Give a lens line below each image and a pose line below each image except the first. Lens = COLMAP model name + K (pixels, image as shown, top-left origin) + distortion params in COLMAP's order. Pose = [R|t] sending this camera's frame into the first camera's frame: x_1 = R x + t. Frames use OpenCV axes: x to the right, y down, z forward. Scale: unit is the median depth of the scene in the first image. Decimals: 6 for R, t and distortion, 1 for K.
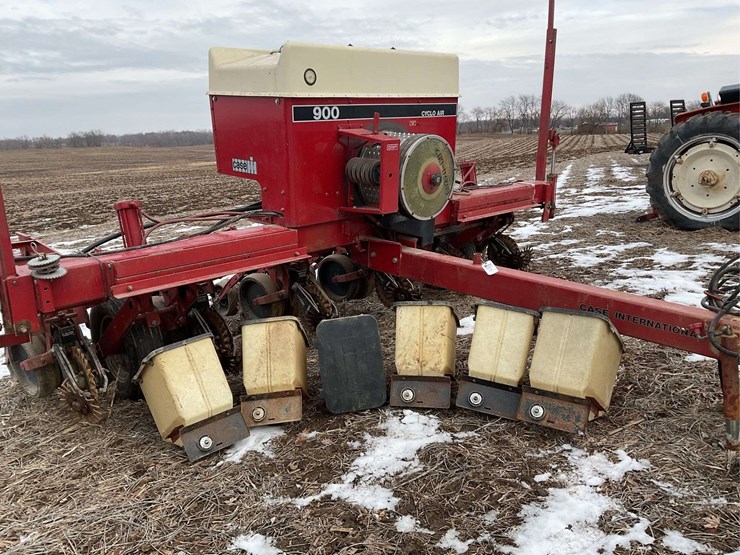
lens RADIAL K [[606.6, 0, 370.0], [0, 606.6, 277.5], [0, 0, 1]] dist [0.082529, -0.156696]
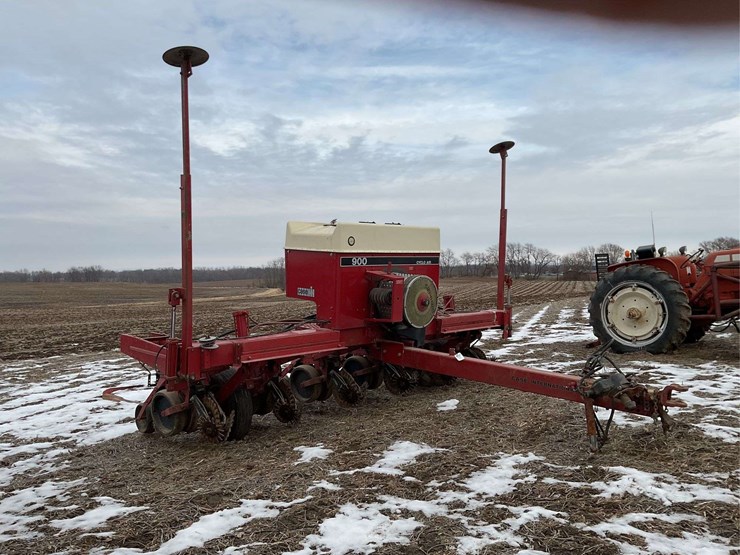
lens RADIAL K [[606.6, 0, 370.0], [0, 606.6, 277.5], [0, 0, 1]] dist [0.082529, -0.156696]
pose [[0.999692, 0.022649, 0.010106, -0.038484], [-0.019794, 0.974133, -0.225107, 0.093894], [-0.014943, 0.224838, 0.974282, -0.390931]]
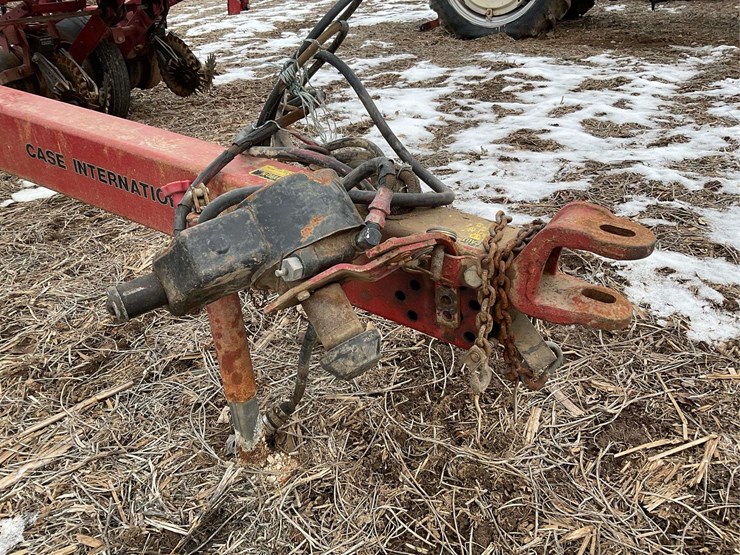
lens RADIAL K [[606.6, 0, 370.0], [0, 606.6, 277.5], [0, 0, 1]] dist [0.082529, -0.156696]
pose [[0.975621, -0.078514, 0.204938, 0.284136], [0.022963, 0.965210, 0.260465, 0.016052], [-0.218258, -0.249409, 0.943482, 0.278077]]
